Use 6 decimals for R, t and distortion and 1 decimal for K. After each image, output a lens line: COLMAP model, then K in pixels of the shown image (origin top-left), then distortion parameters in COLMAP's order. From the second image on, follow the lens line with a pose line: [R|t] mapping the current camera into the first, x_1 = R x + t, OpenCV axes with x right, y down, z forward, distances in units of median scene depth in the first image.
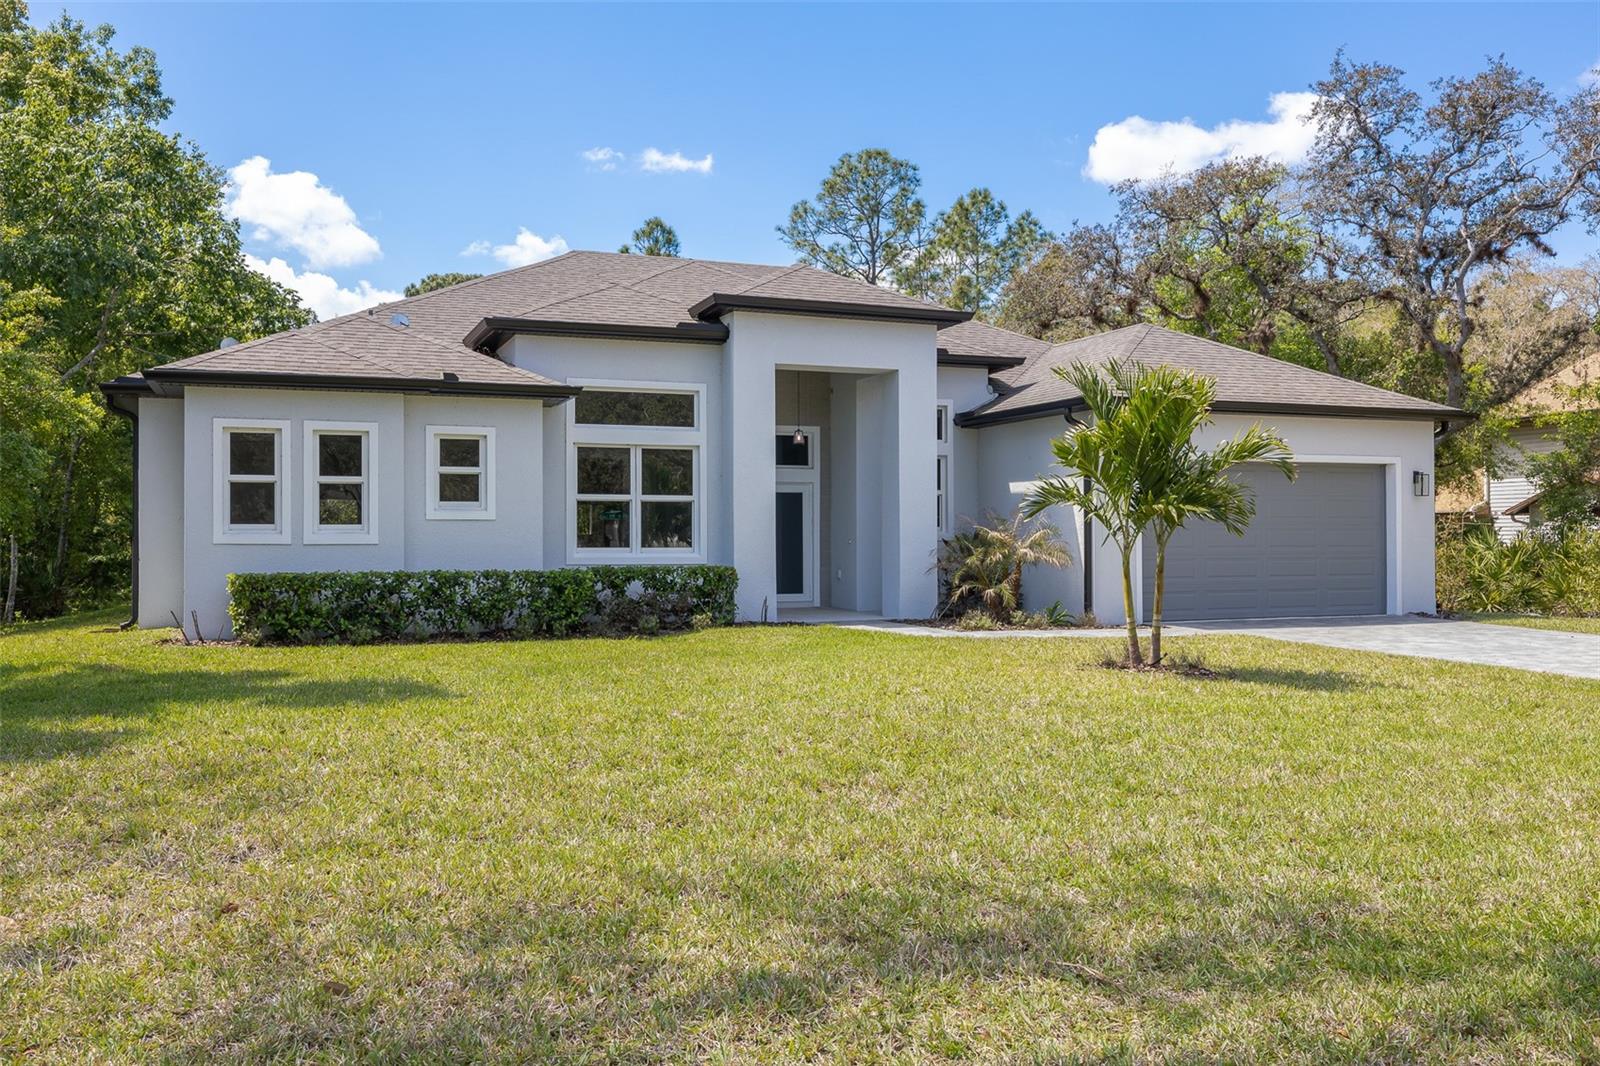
lens RADIAL K [[1395.5, 0, 803.2], [0, 1395.5, 531.5], [0, 0, 1]] dist [0.006749, -0.007319]
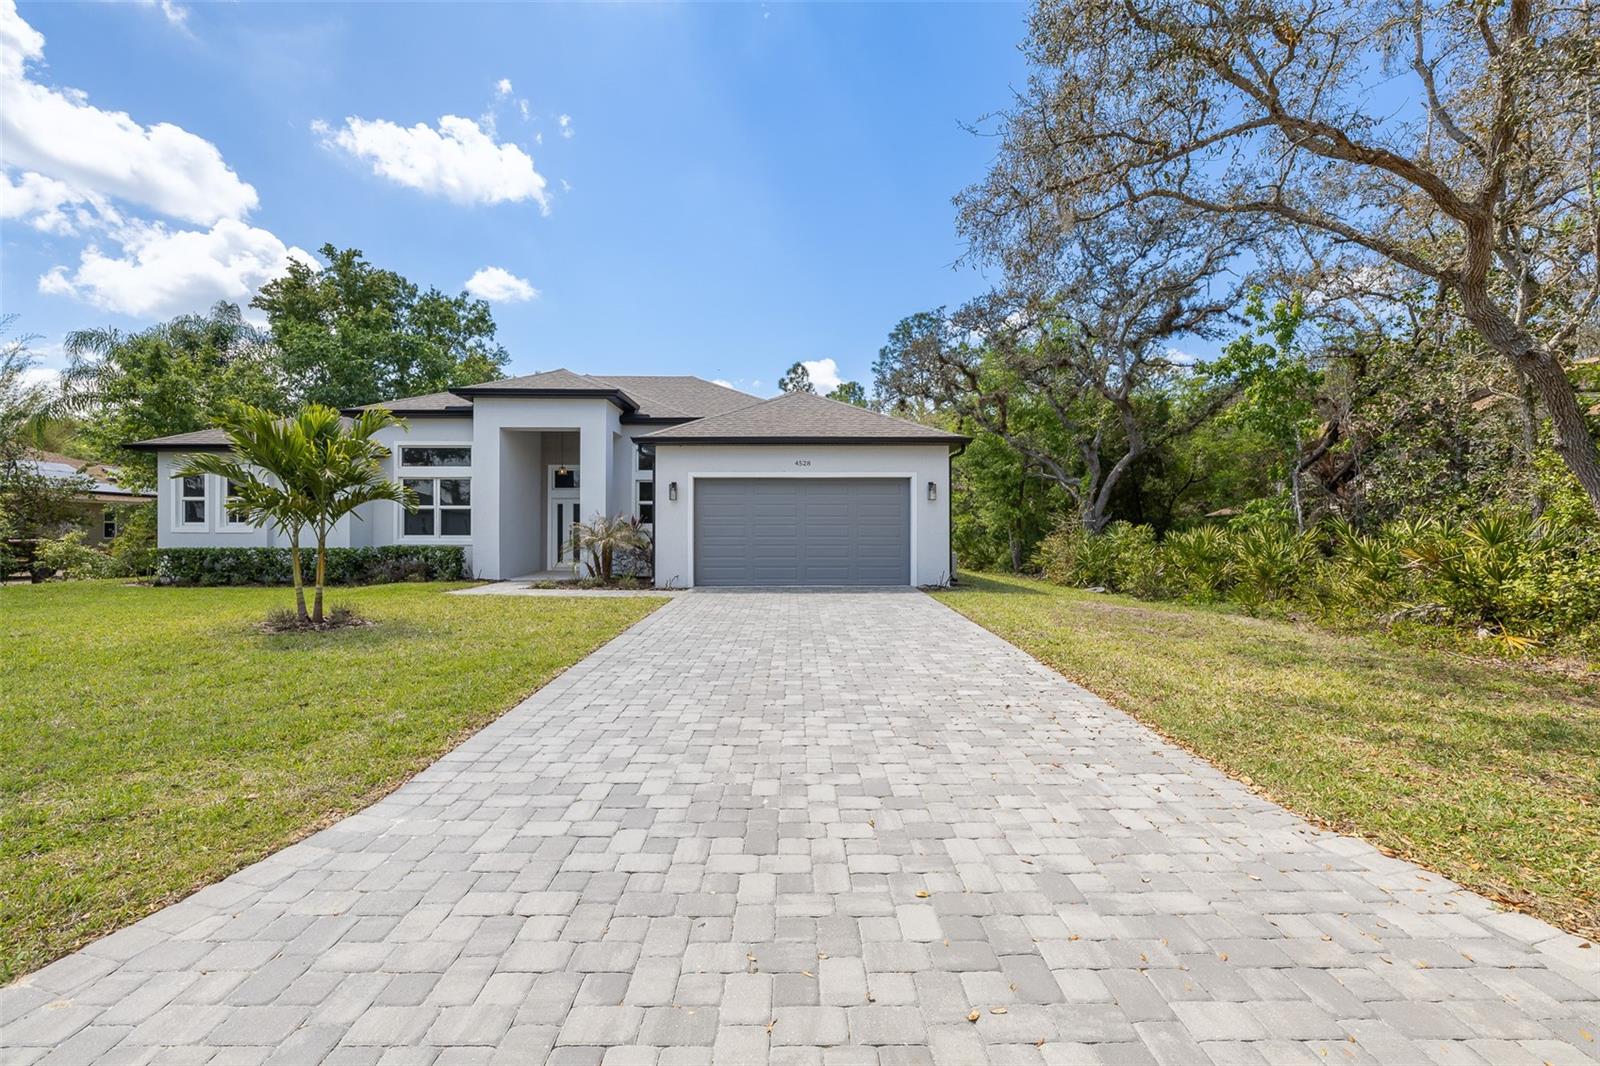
lens RADIAL K [[672.1, 0, 800.3], [0, 672.1, 535.9], [0, 0, 1]] dist [0.003313, 0.000123]
pose [[0.931647, 0.004371, -0.363338, 0.597349], [0.000716, 0.999904, 0.013865, 0.000552], [0.363364, -0.013178, 0.931554, 0.362044]]
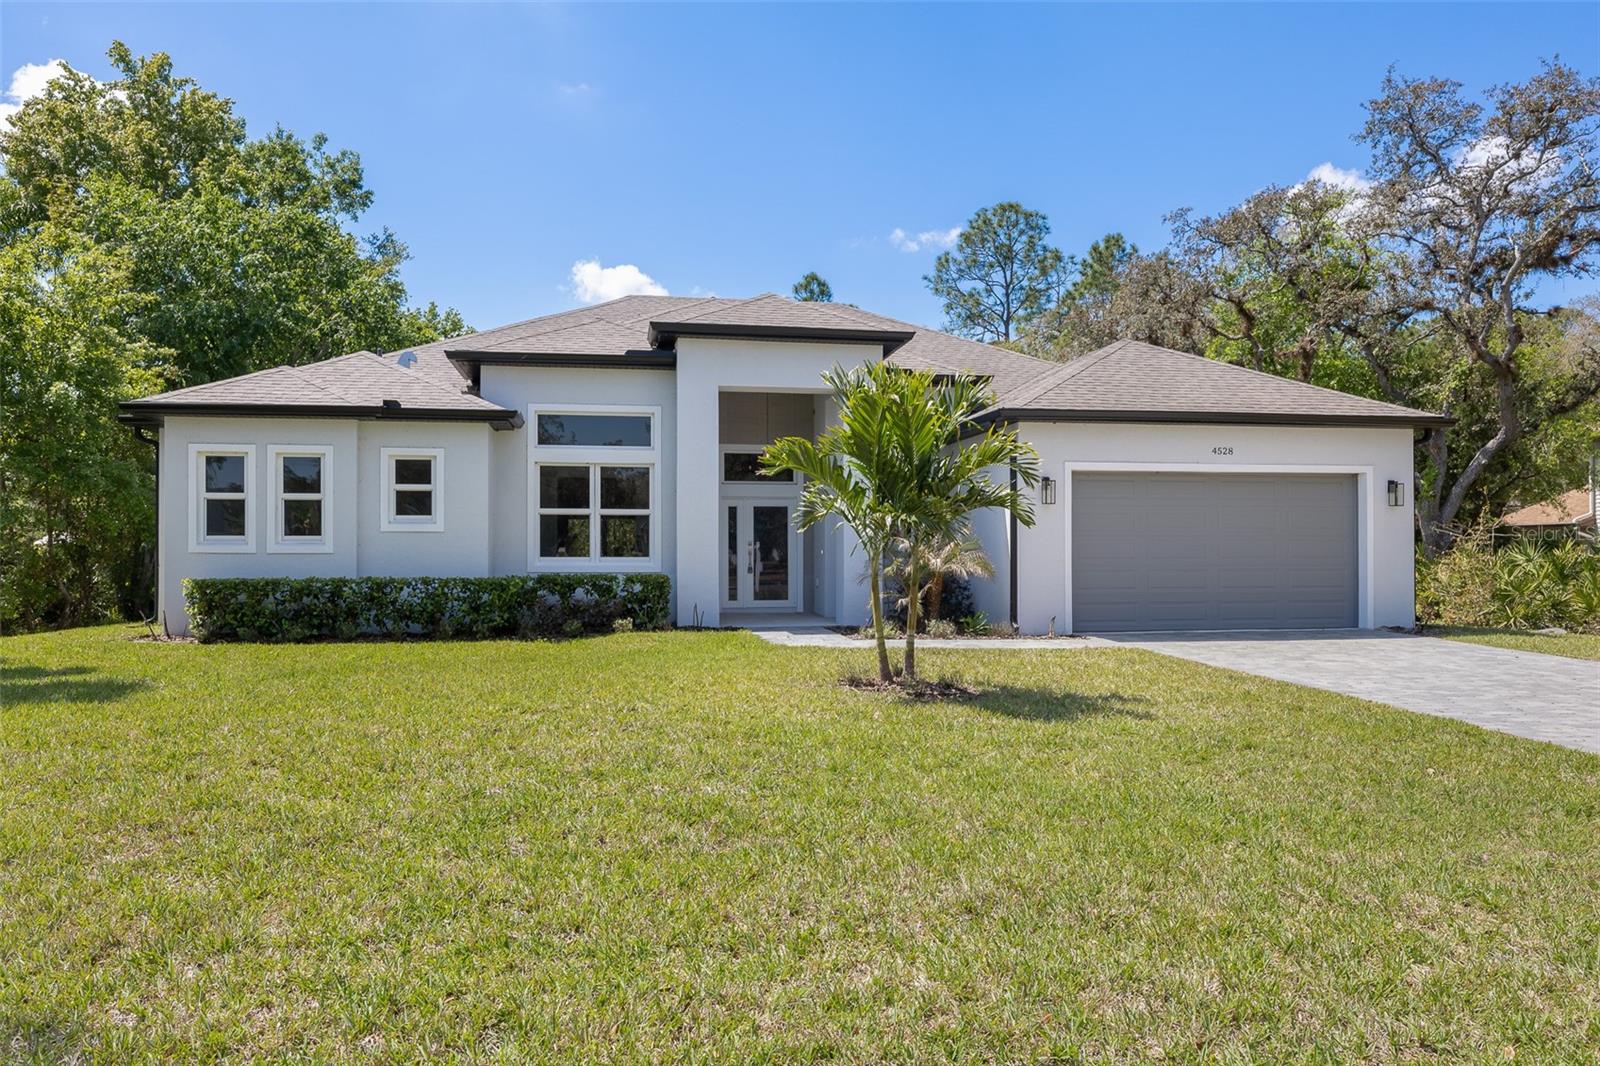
lens RADIAL K [[1160.4, 0, 802.2], [0, 1160.4, 550.8], [0, 0, 1]] dist [-0.001714, -0.003739]
pose [[0.977675, 0.001633, -0.210115, 0.223557], [-0.000444, 0.999984, 0.005708, 0.001227], [0.210121, -0.005487, 0.977660, 0.138286]]
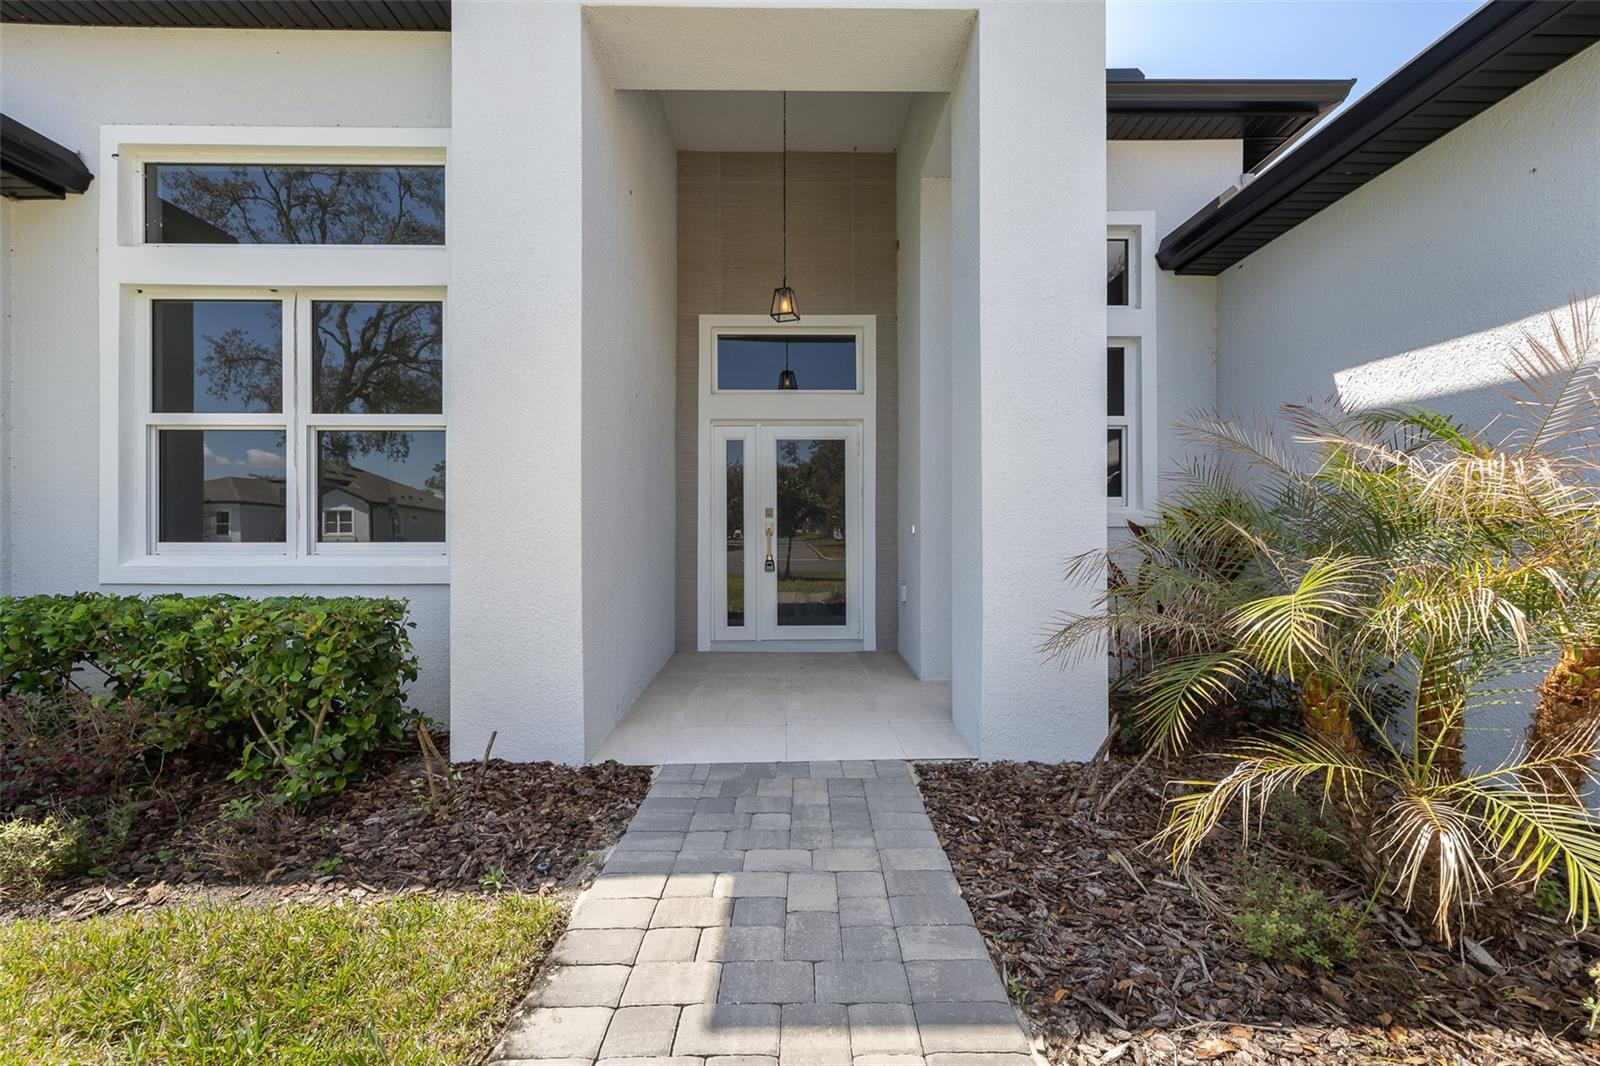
lens RADIAL K [[672.1, 0, 802.5], [0, 672.1, 529.0], [0, 0, 1]] dist [0.003313, 0.000123]
pose [[0.937343, -0.000157, -0.348408, 0.084547], [0.001846, 0.999988, 0.004517, 0.006401], [0.348403, -0.004877, 0.937332, 0.838635]]
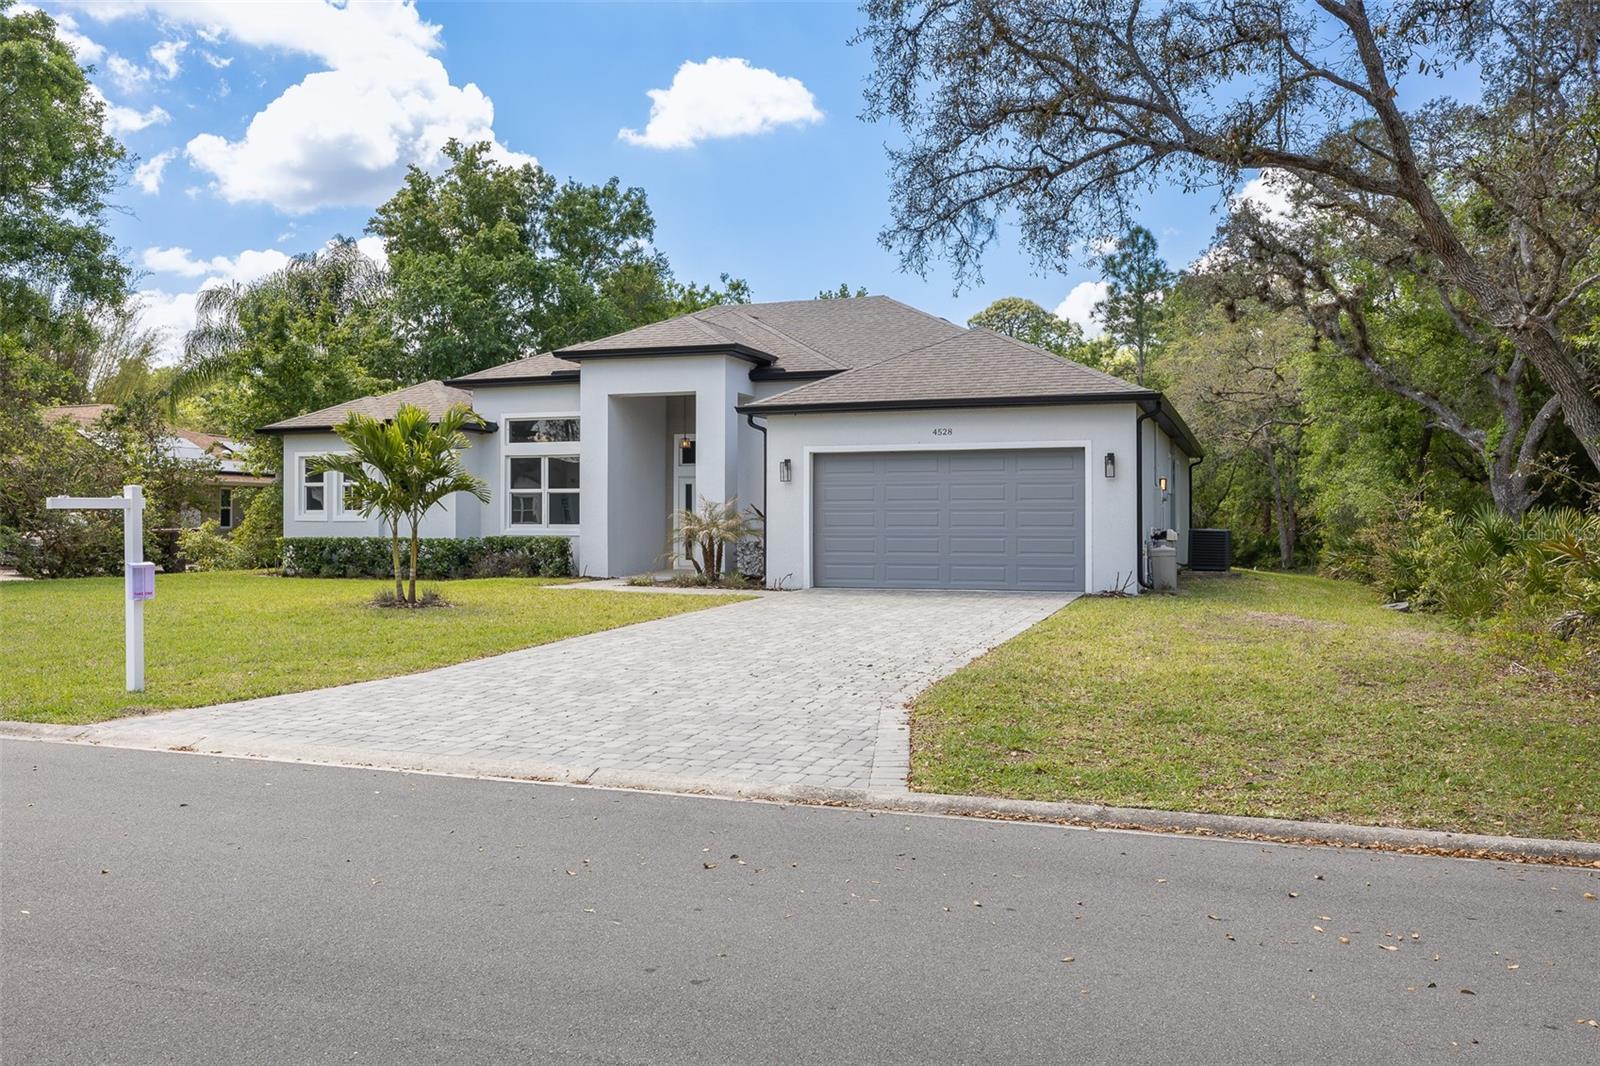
lens RADIAL K [[1279.0, 0, 802.7], [0, 1279.0, 523.2], [0, 0, 1]] dist [-0.012304, -0.001531]
pose [[0.746367, 0.003849, -0.665524, 0.954115], [0.004733, 0.999927, 0.011091, -0.003442], [0.665518, -0.011428, 0.746294, 0.164945]]
